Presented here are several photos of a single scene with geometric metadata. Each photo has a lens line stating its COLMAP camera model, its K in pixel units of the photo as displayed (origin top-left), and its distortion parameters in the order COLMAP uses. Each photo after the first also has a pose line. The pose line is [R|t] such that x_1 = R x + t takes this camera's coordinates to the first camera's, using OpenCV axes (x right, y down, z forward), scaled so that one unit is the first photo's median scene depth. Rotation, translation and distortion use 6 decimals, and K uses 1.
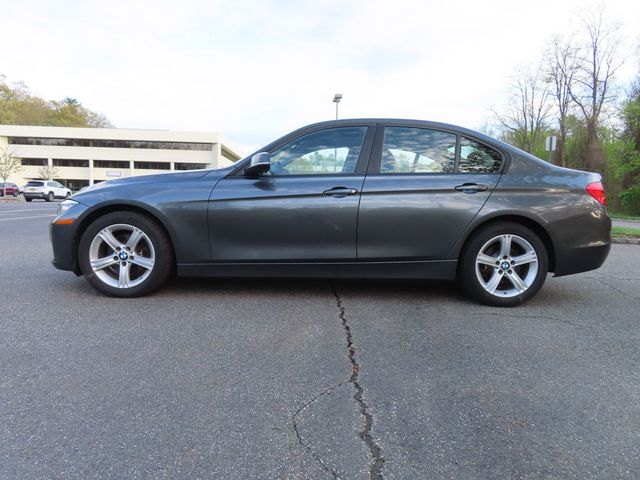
lens RADIAL K [[458.2, 0, 316.9], [0, 458.2, 242.5], [0, 0, 1]] dist [-0.014535, 0.007159]
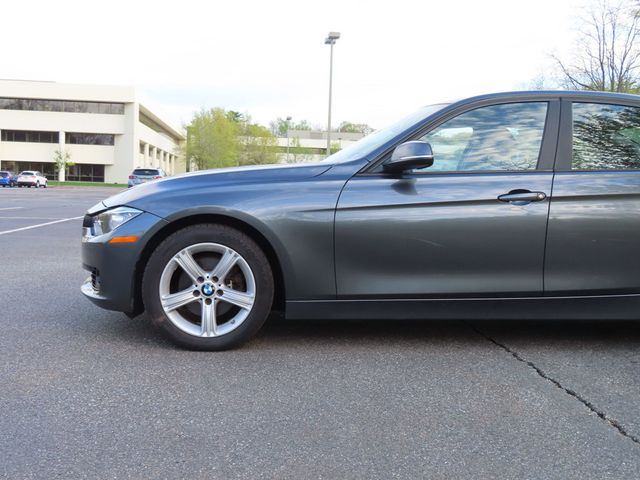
lens RADIAL K [[702.9, 0, 317.9], [0, 702.9, 240.9], [0, 0, 1]] dist [0.015719, -0.005164]
pose [[0.998532, -0.001582, 0.054149, -0.312160], [0.002726, 0.999774, -0.021065, -0.020737], [-0.054103, 0.021182, 0.998311, -0.058249]]
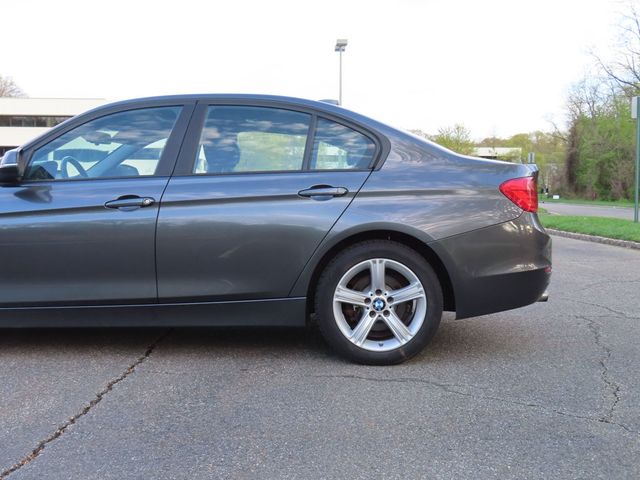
lens RADIAL K [[702.9, 0, 317.9], [0, 702.9, 240.9], [0, 0, 1]] dist [0.015719, -0.005164]
pose [[0.999325, -0.021812, -0.029558, 0.357230], [0.020828, 0.999231, -0.033207, -0.011155], [0.030259, 0.032569, 0.999011, -0.052990]]
